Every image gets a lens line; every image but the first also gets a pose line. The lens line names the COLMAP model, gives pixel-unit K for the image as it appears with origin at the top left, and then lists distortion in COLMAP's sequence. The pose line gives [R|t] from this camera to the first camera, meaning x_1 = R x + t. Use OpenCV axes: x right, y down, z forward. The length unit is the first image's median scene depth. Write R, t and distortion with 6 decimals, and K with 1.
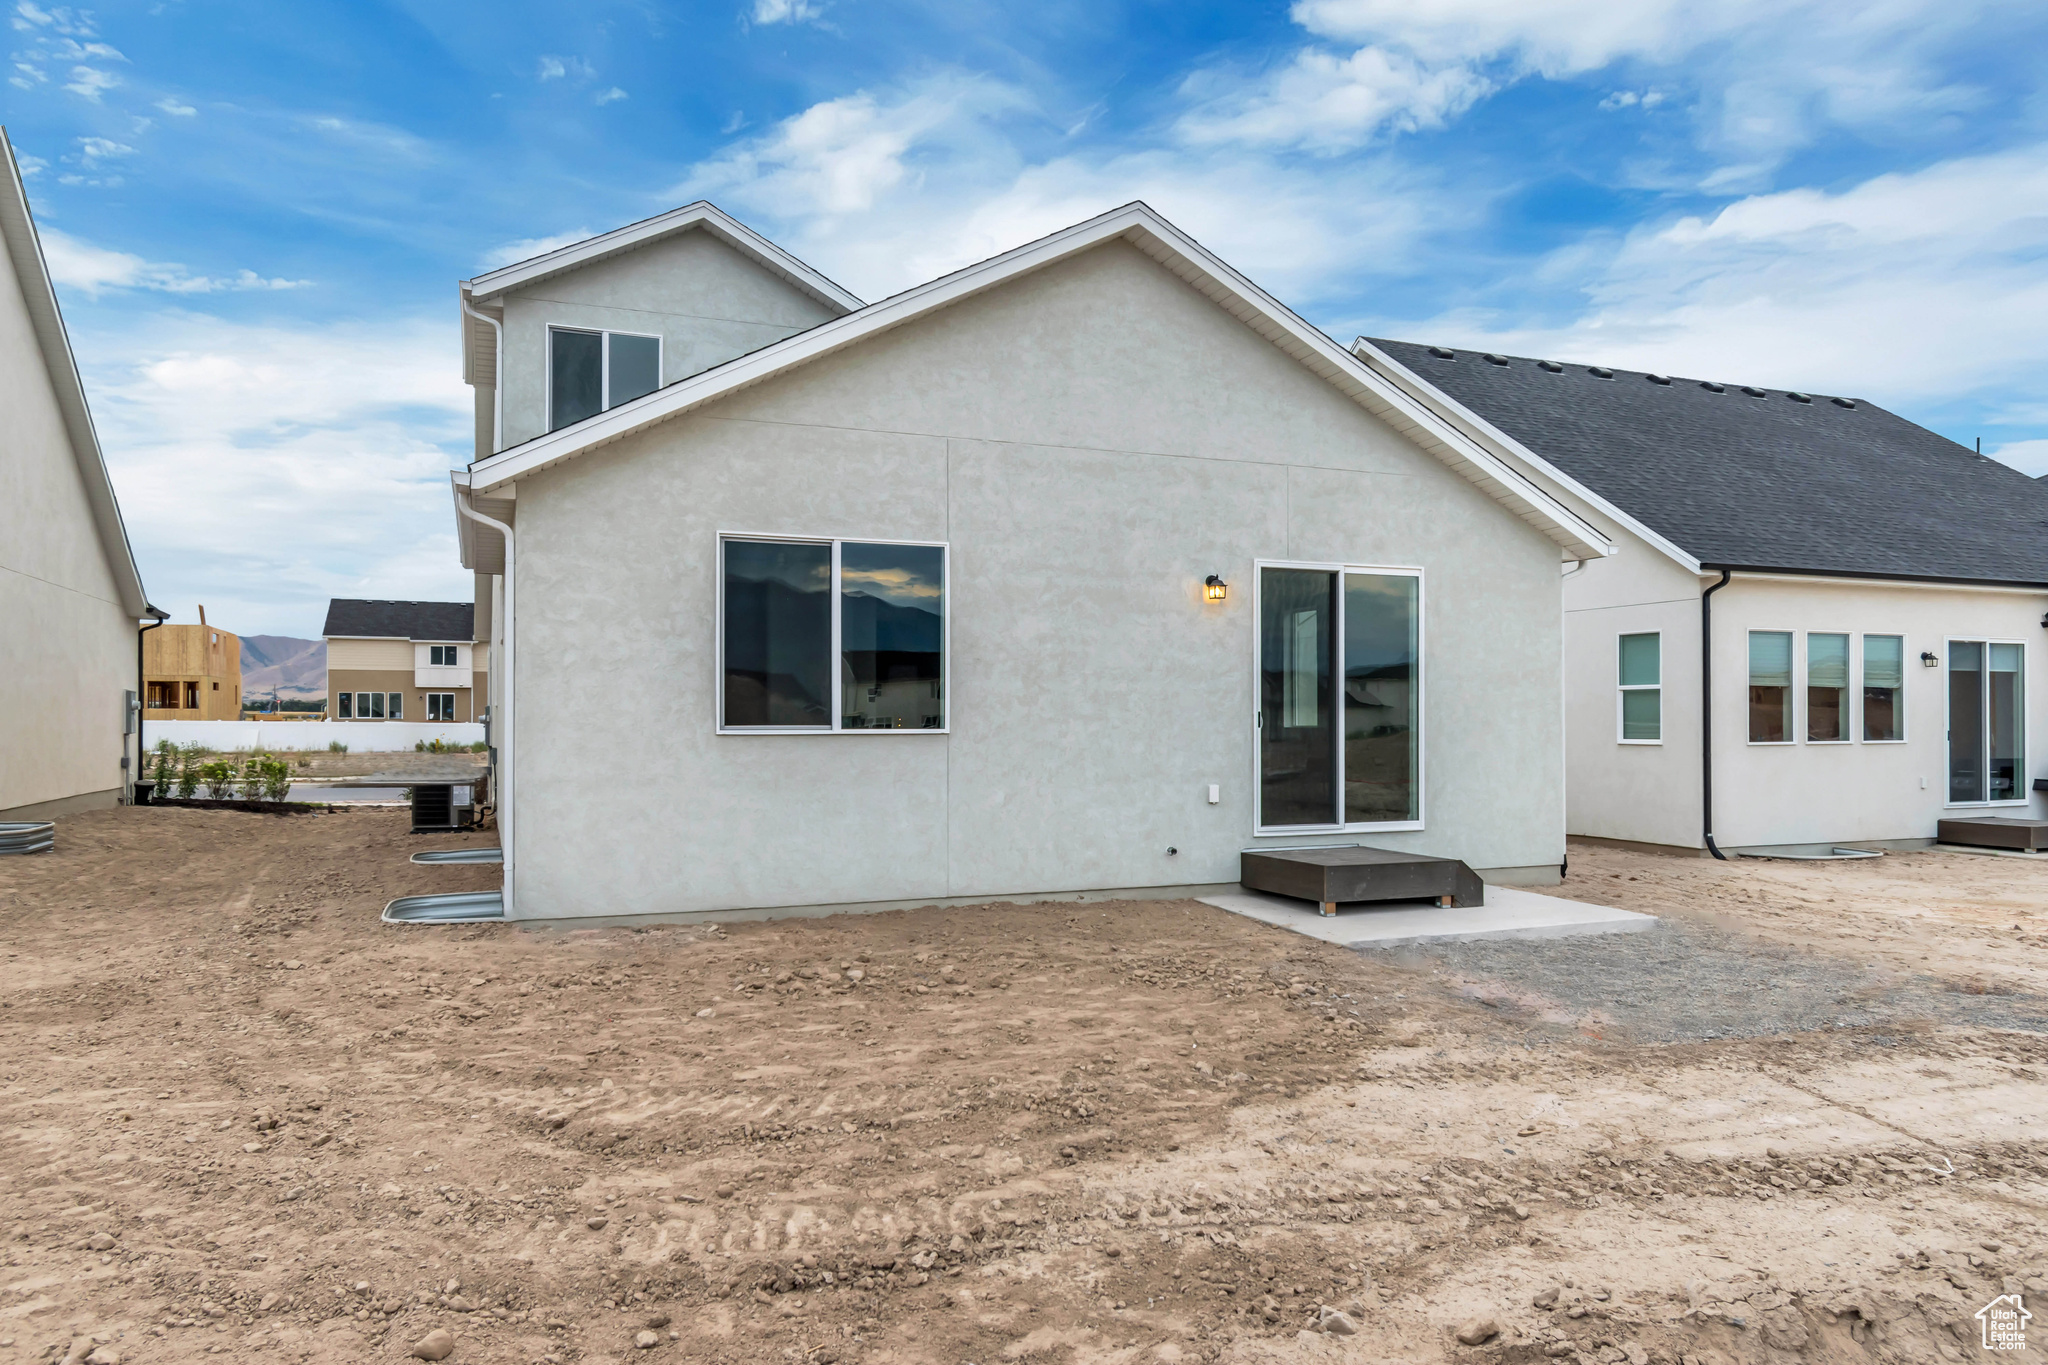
lens RADIAL K [[1256.5, 0, 1022.4], [0, 1256.5, 685.0], [0, 0, 1]] dist [-0.001434, 0.001425]
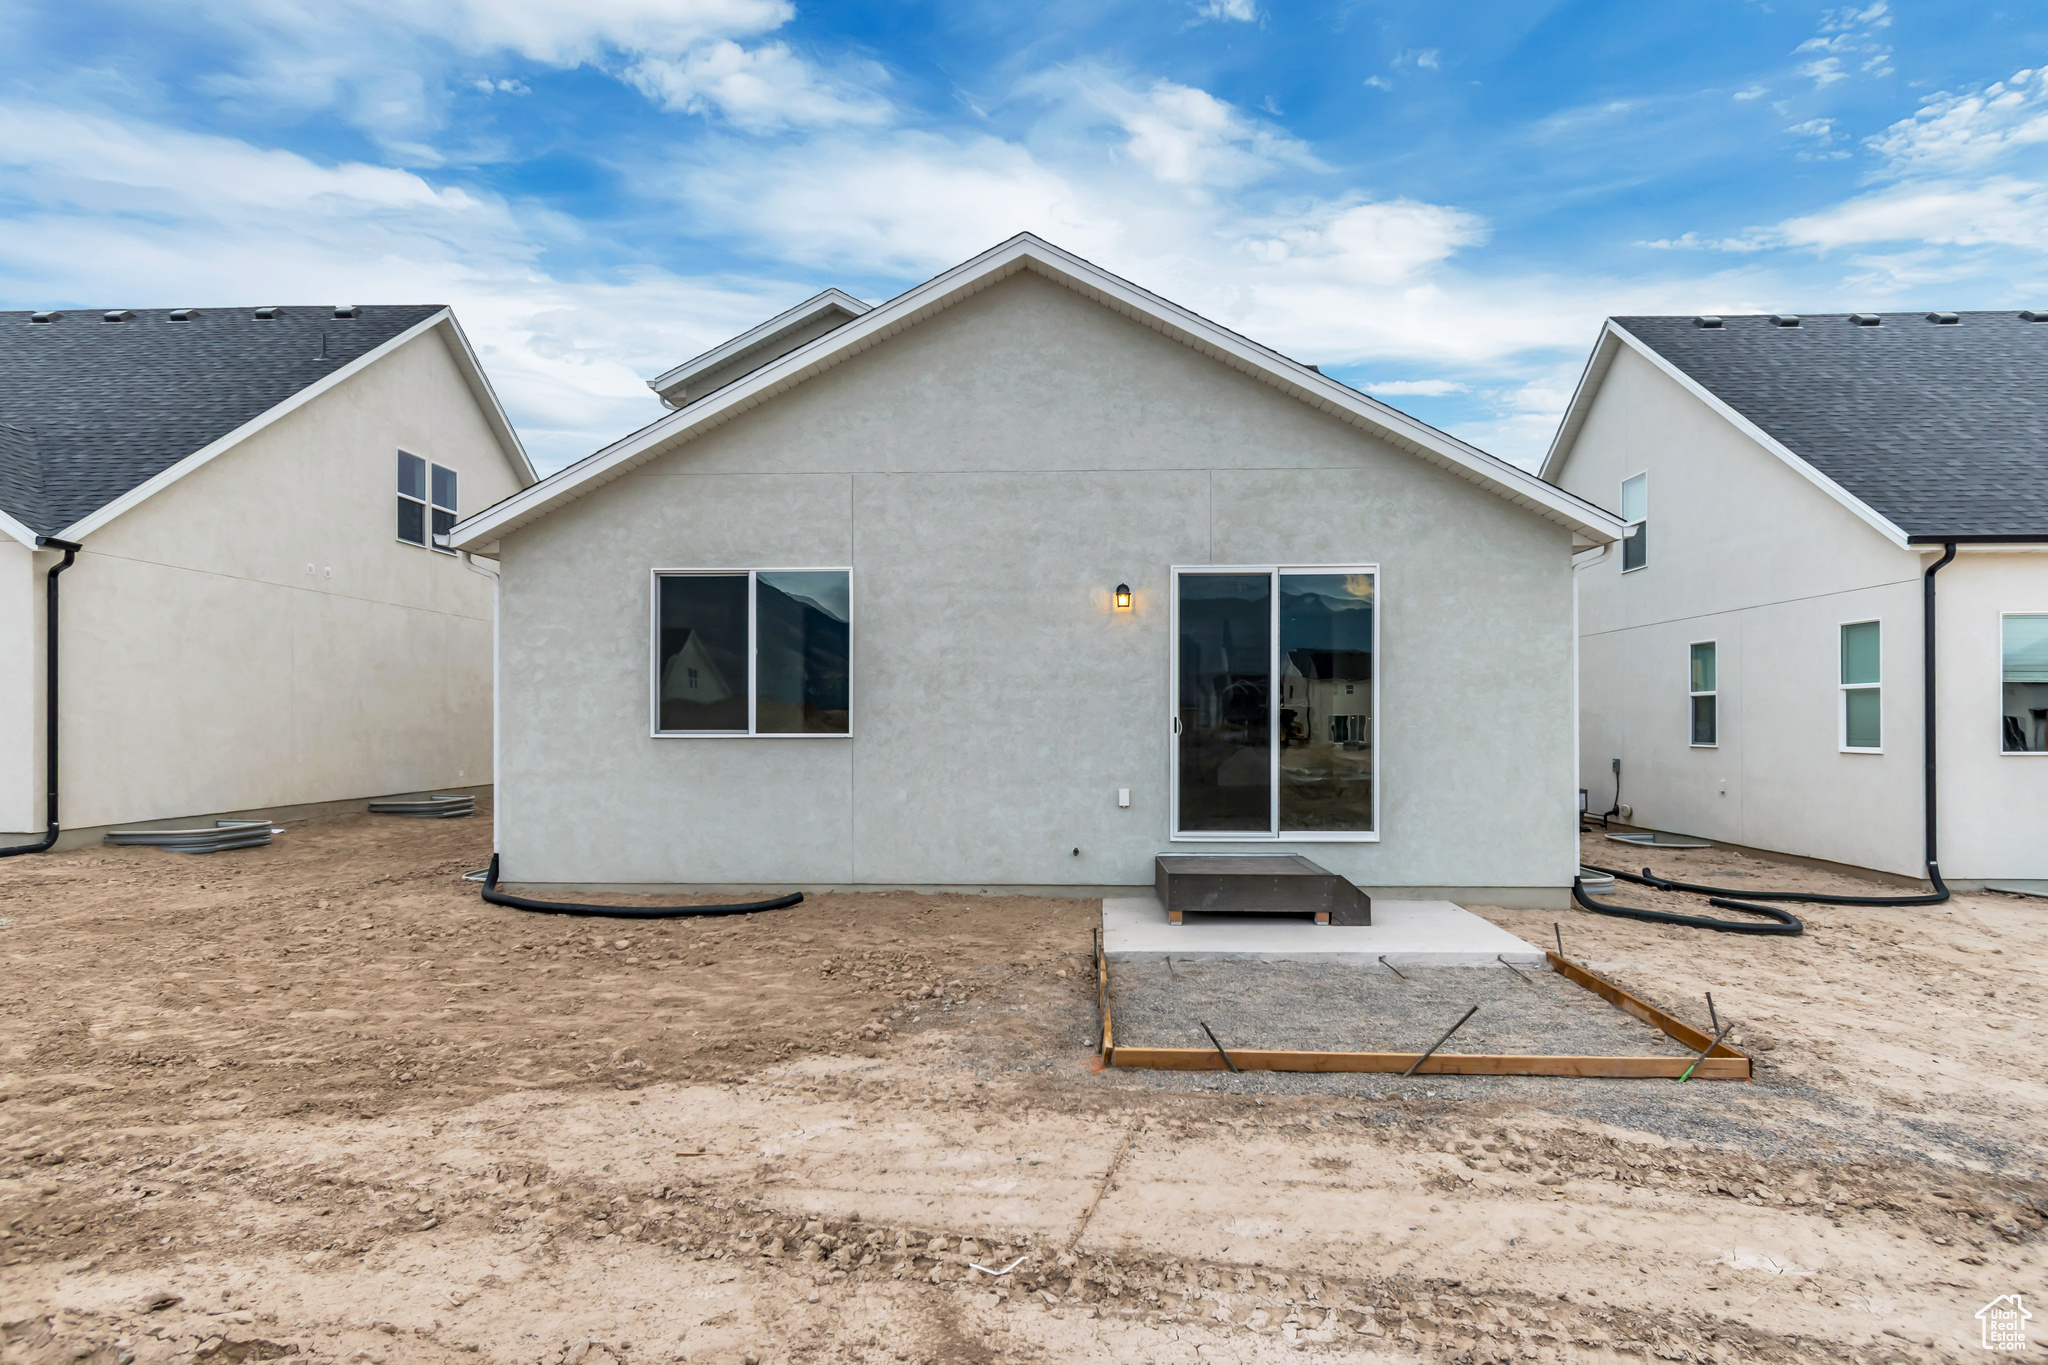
lens RADIAL K [[1112.3, 0, 1023.9], [0, 1112.3, 692.7], [0, 0, 1]] dist [-0.002116, 0.001840]
pose [[0.920422, -0.010235, -0.390793, 0.457272], [0.011082, 0.999939, -0.000090, 0.000443], [0.390770, -0.004248, 0.920479, 0.142661]]
